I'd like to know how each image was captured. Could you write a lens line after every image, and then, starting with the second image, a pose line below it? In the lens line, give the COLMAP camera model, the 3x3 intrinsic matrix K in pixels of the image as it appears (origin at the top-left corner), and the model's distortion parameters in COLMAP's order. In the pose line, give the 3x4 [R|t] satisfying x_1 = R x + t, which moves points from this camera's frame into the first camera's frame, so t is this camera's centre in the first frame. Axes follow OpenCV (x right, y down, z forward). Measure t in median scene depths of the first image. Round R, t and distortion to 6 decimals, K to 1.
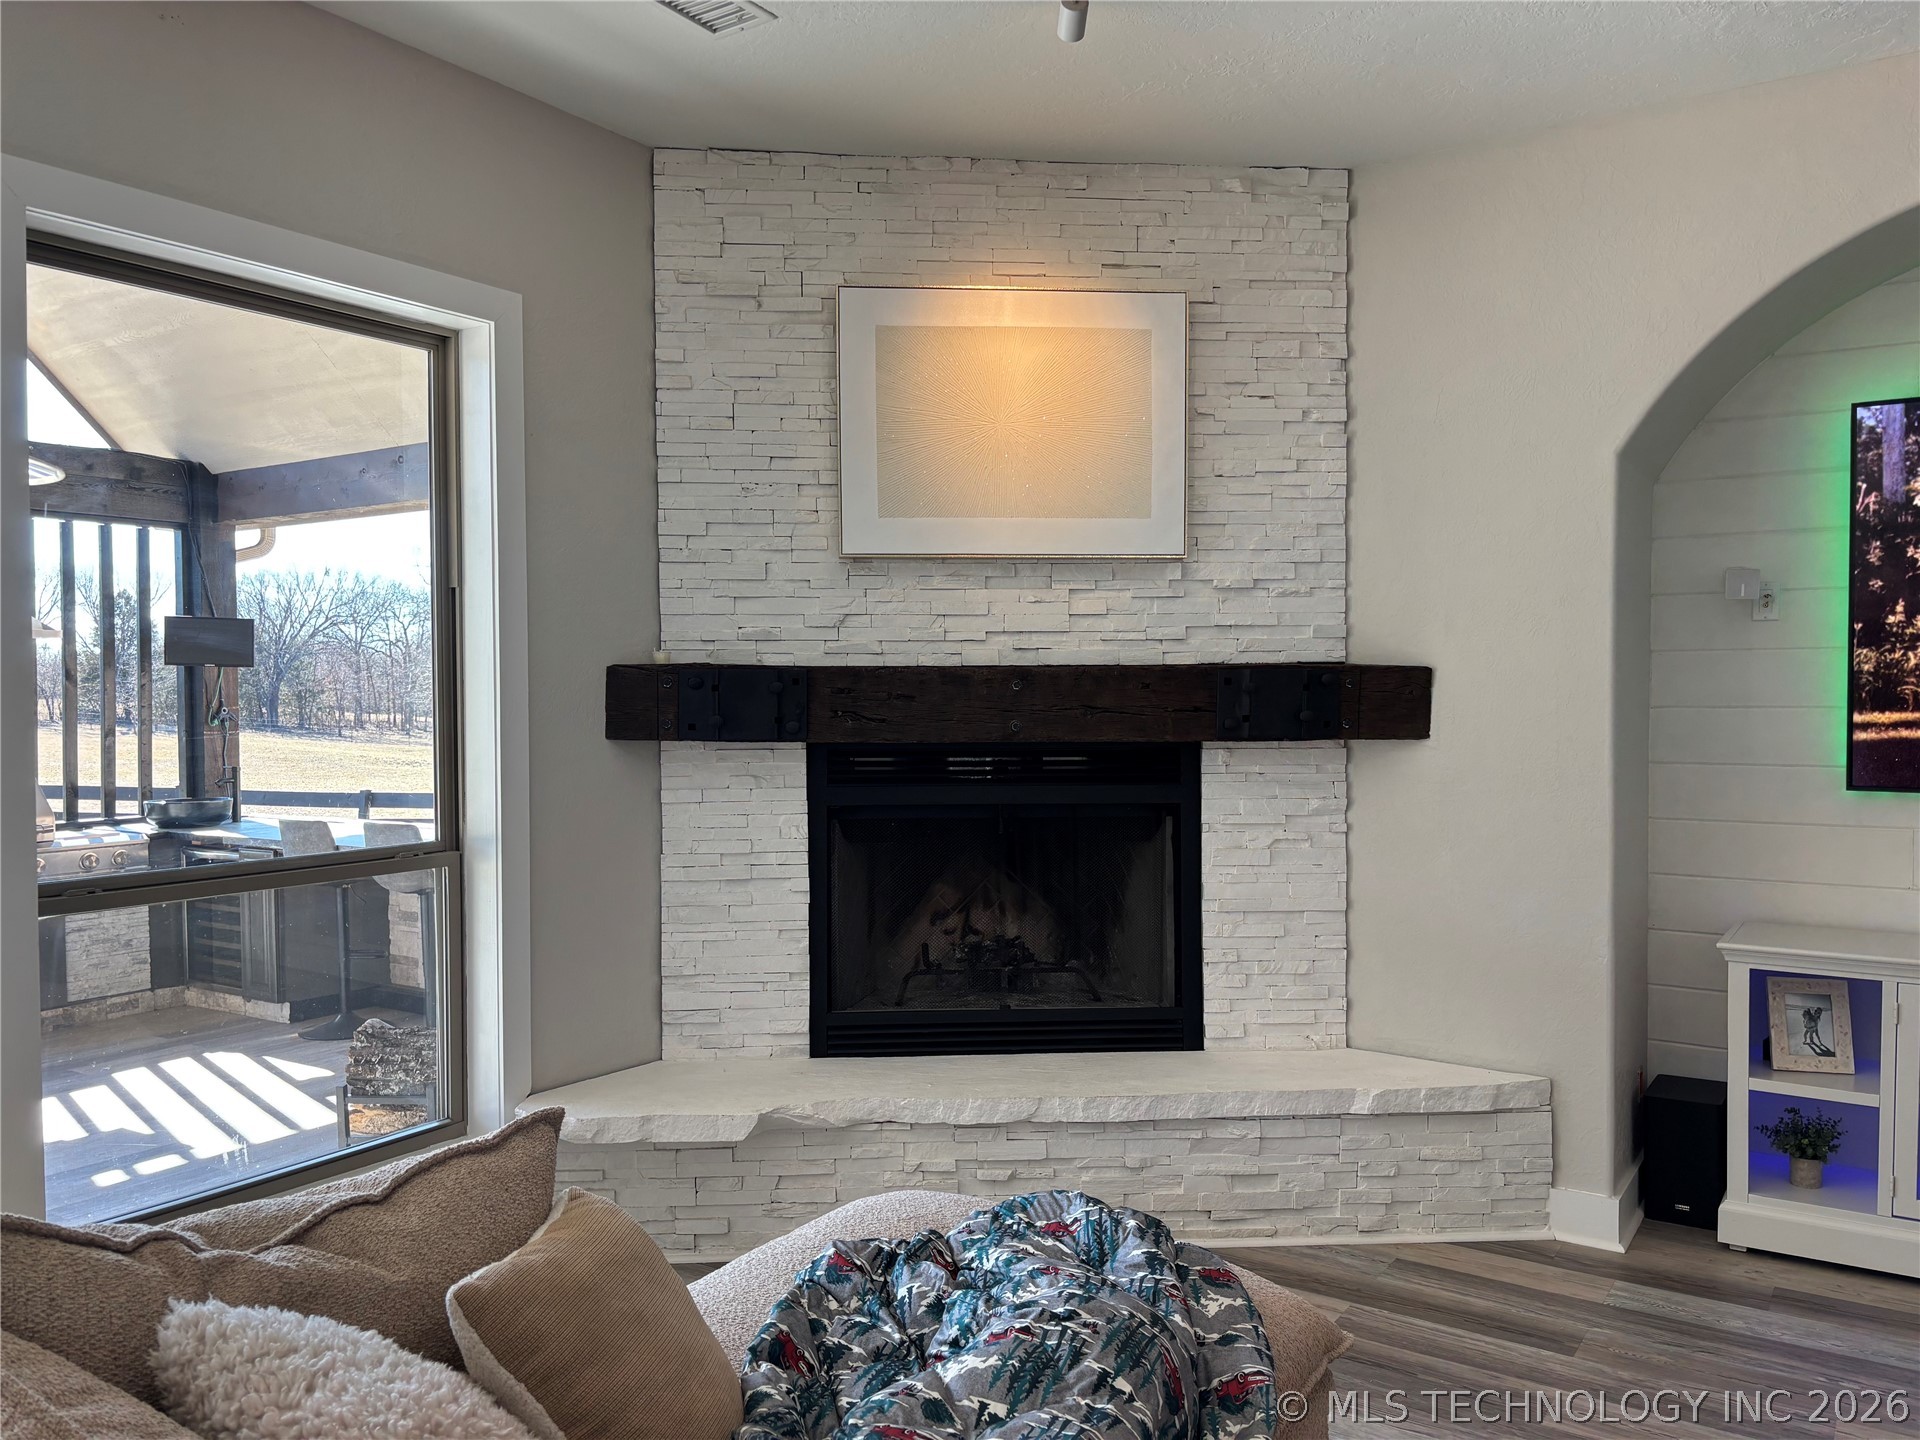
lens RADIAL K [[1450.5, 0, 959.0], [0, 1450.5, 721.7], [0, 0, 1]] dist [0.042737, -0.029847]
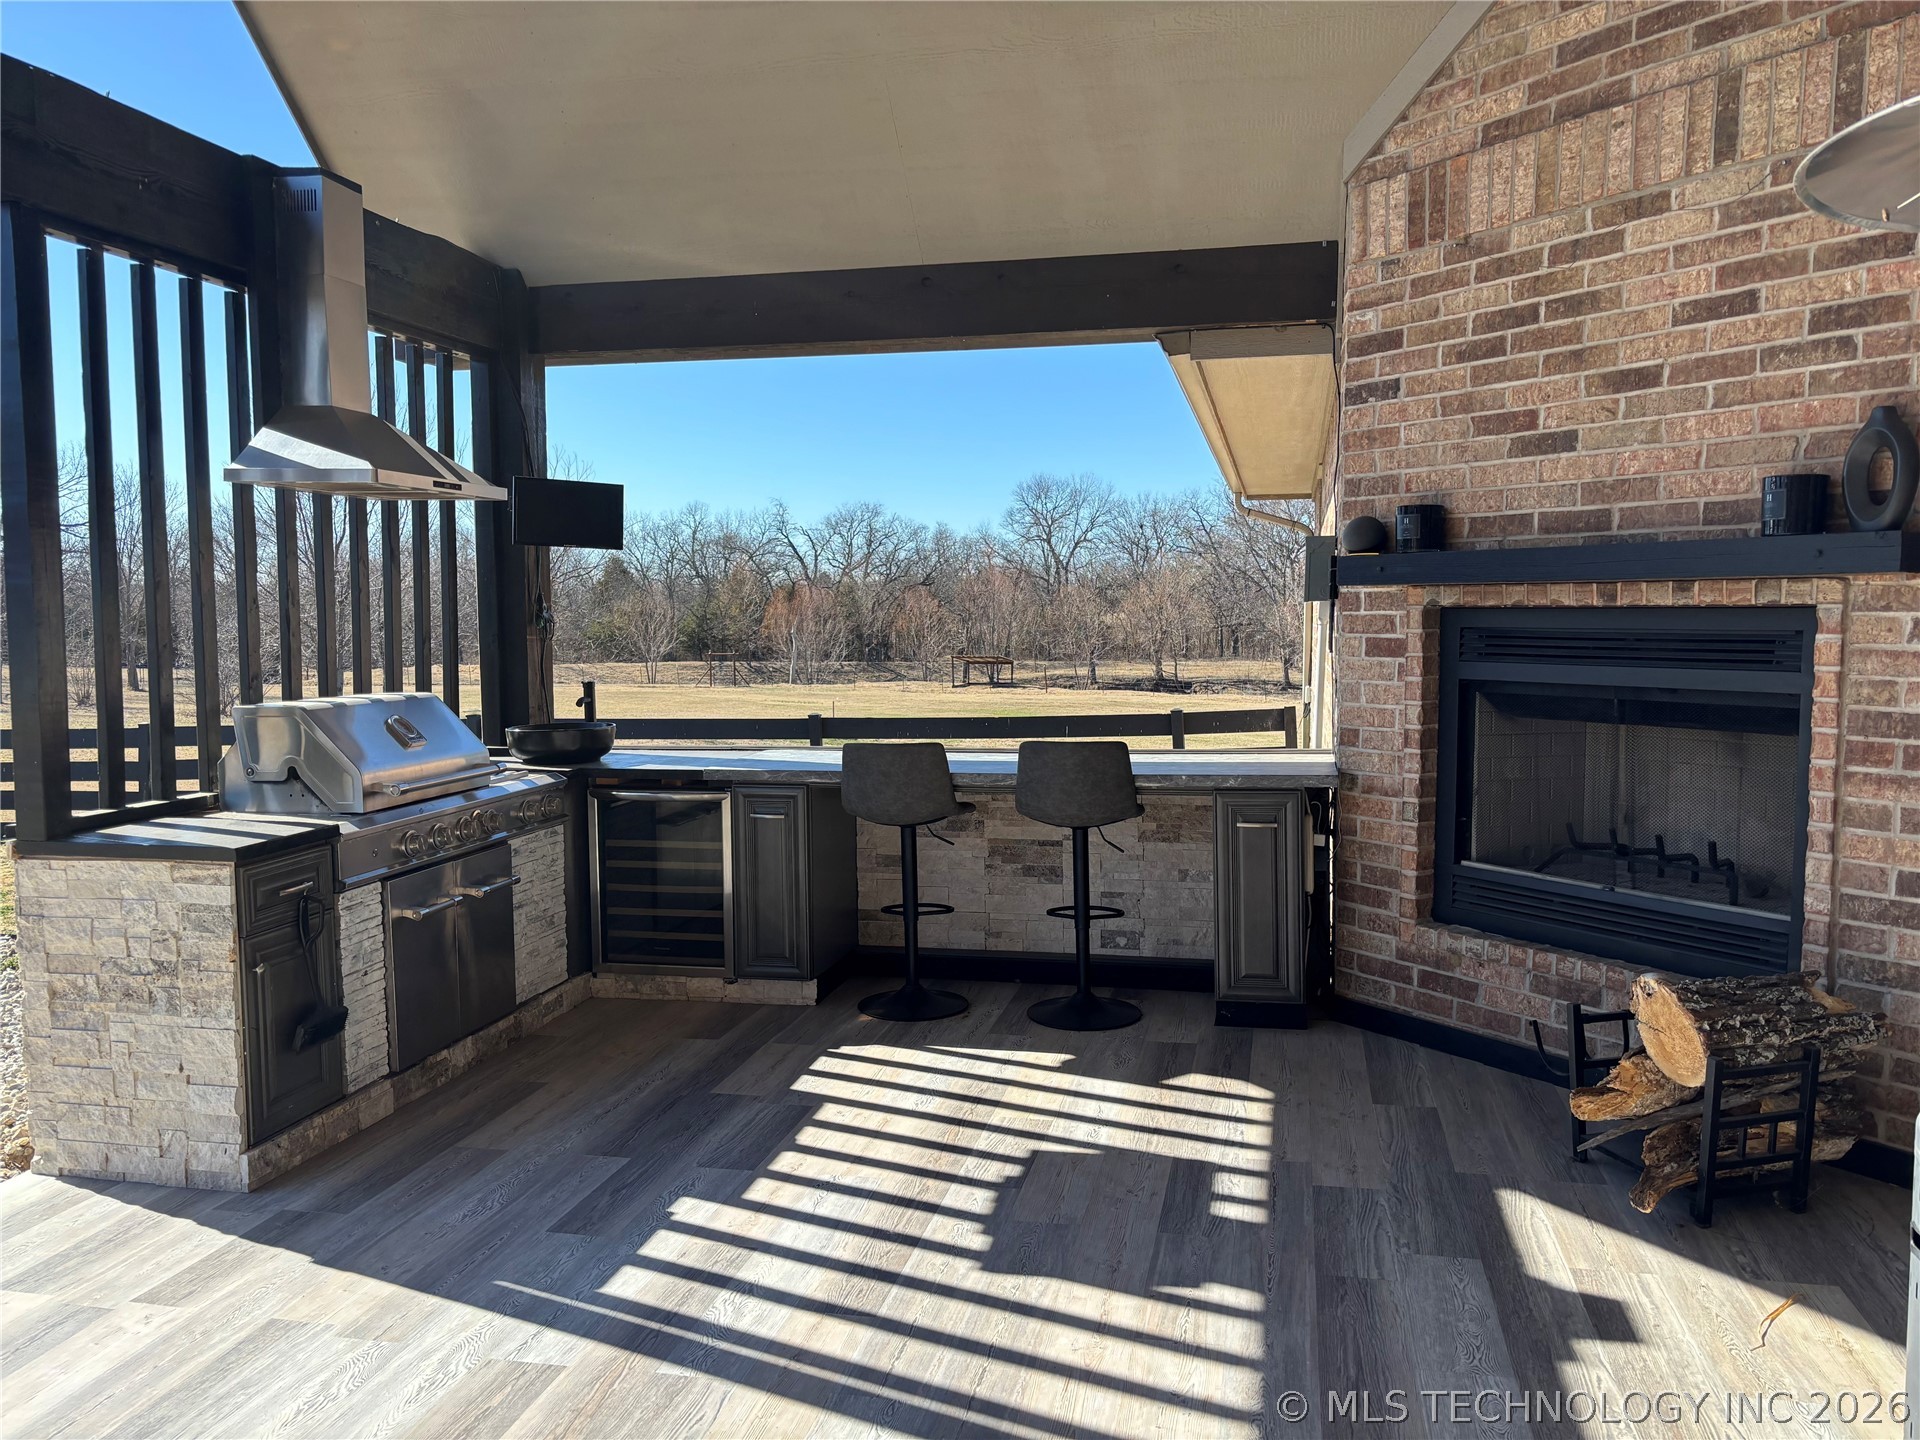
lens RADIAL K [[1450.5, 0, 959.6], [0, 1450.5, 714.8], [0, 0, 1]] dist [0.042737, -0.029847]
pose [[0.937674, -0.038026, 0.345430, -0.805826], [0.015975, 0.997661, 0.066461, -0.010232], [-0.347150, -0.056801, 0.936088, 0.268348]]
